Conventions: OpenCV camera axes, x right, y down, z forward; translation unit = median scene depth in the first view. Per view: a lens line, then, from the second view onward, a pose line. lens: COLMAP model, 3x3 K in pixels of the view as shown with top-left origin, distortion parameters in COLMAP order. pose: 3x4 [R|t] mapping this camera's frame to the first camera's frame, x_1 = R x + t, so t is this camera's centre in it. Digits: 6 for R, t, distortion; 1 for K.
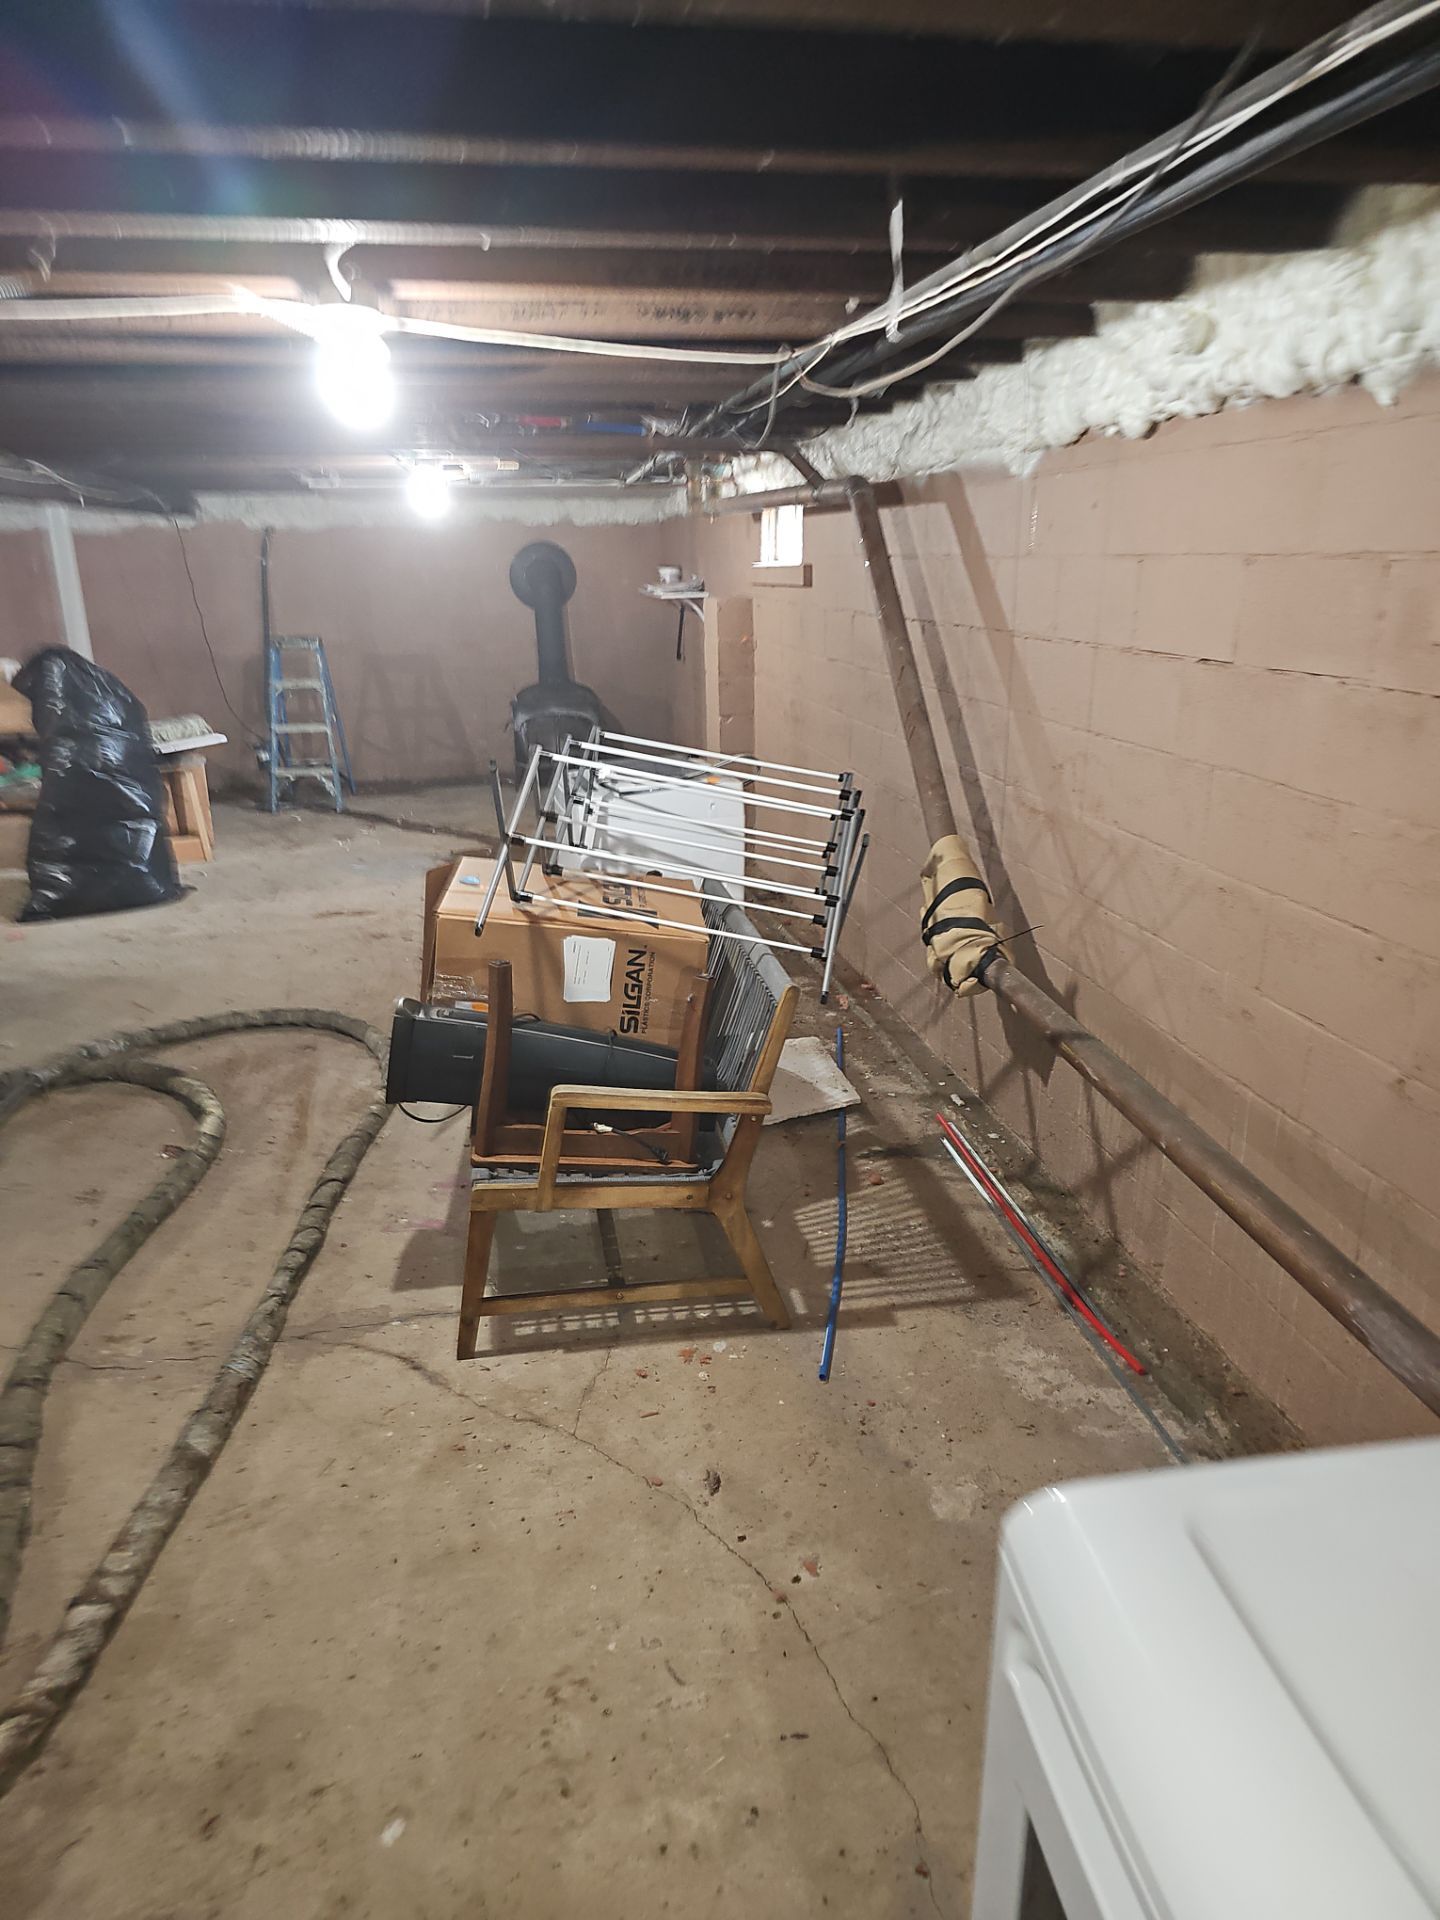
lens RADIAL K [[1266.5, 0, 722.7], [0, 1266.5, 997.4], [0, 0, 1]] dist [0.040934, -0.032791]
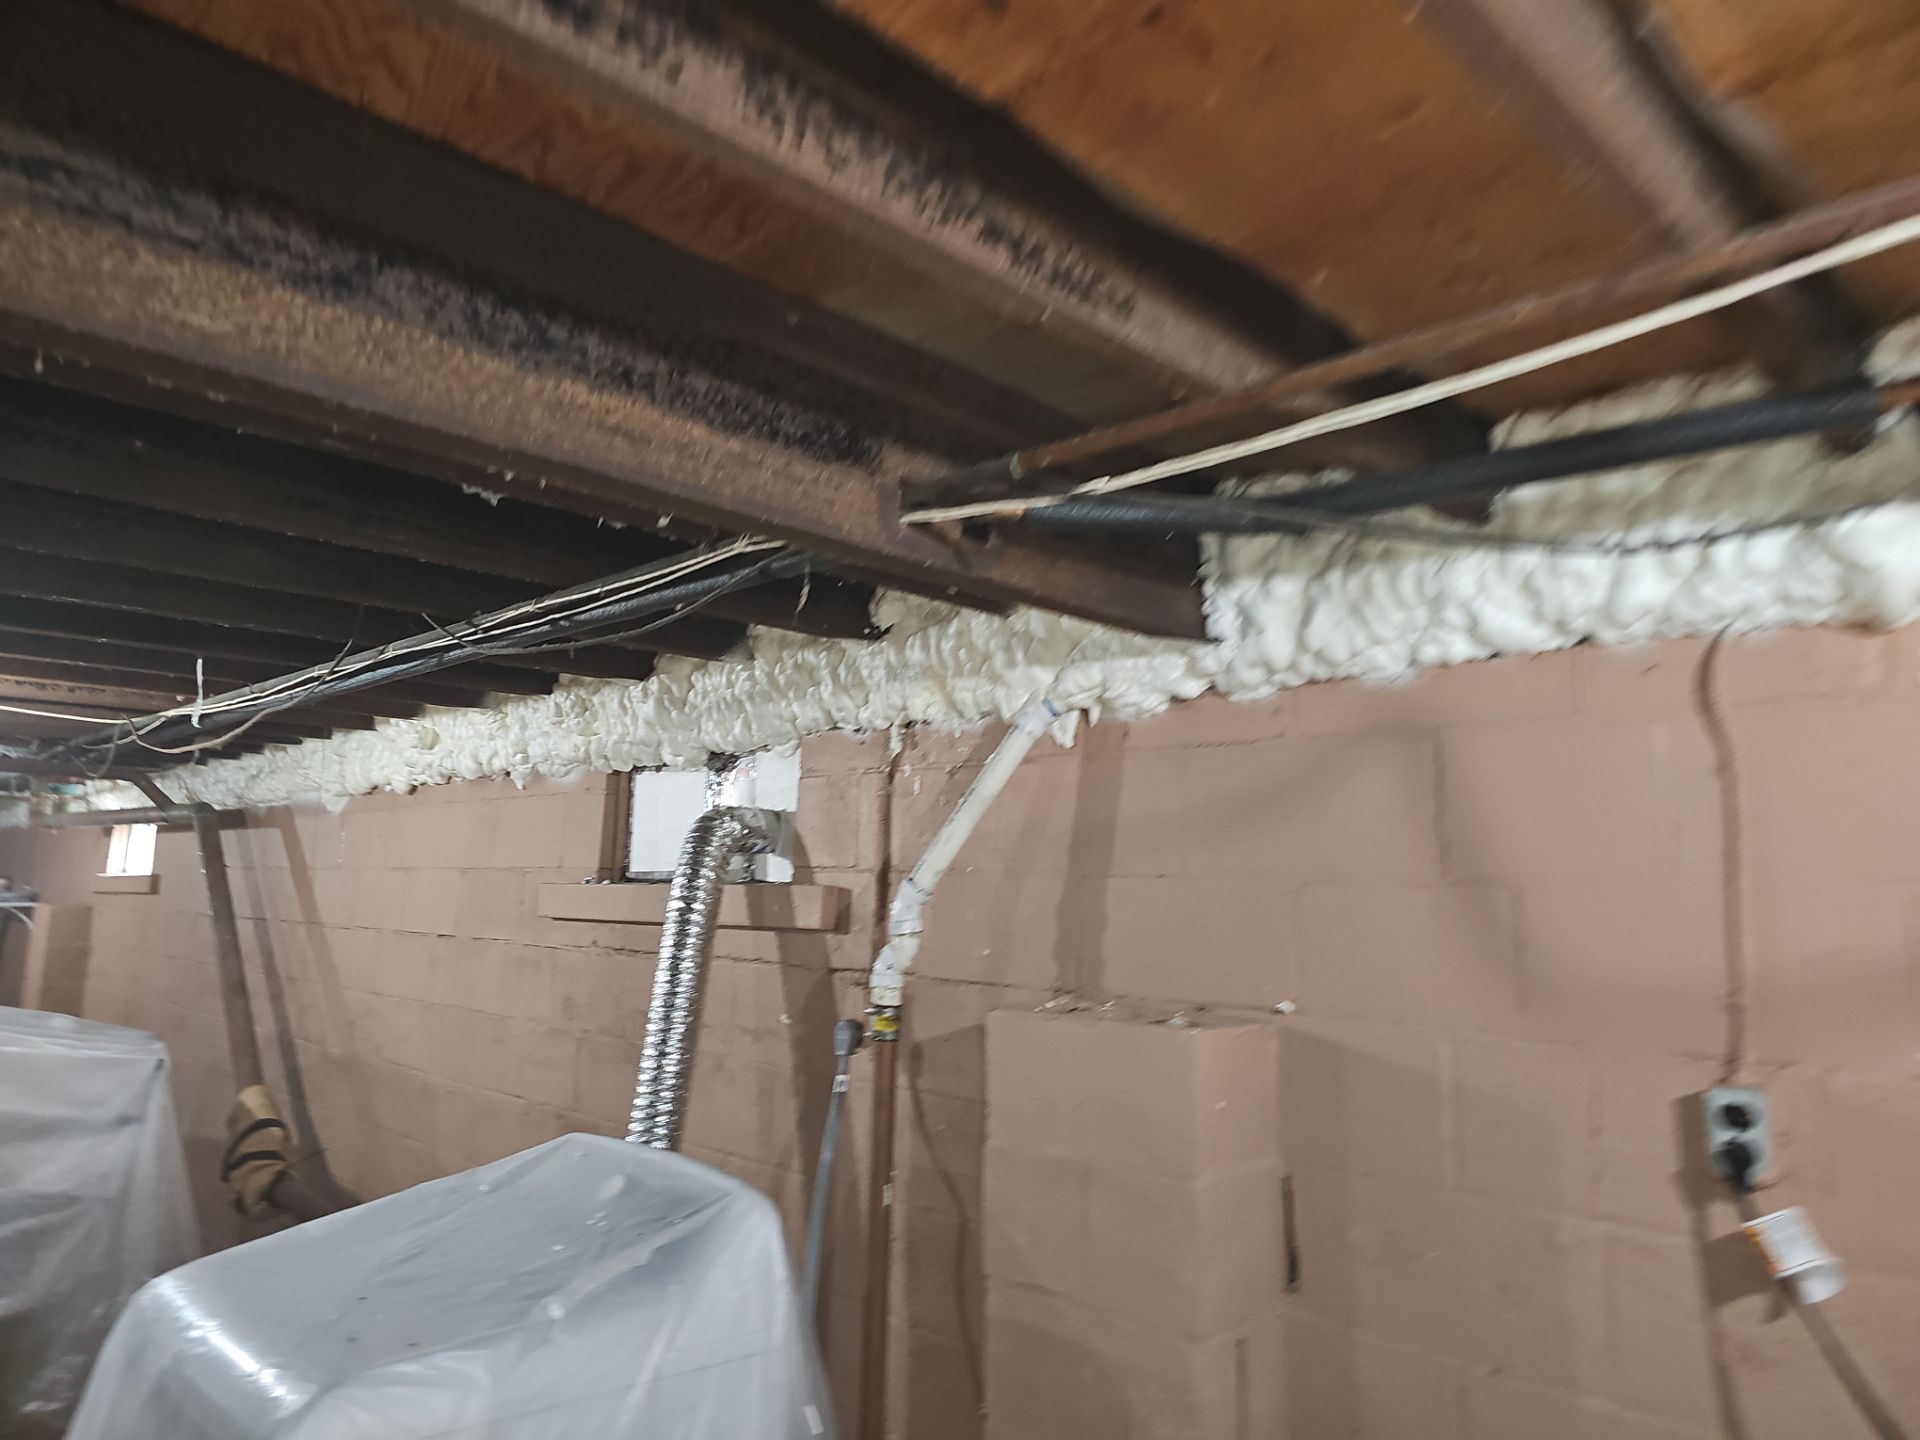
lens RADIAL K [[1266.5, 0, 953.9], [0, 1266.5, 727.3], [0, 0, 1]] dist [0.040934, -0.032791]
pose [[0.825162, 0.112669, 0.553546, 0.015460], [0.148511, 0.902170, -0.405011, 0.156555], [-0.545024, 0.416408, 0.727704, -0.383300]]
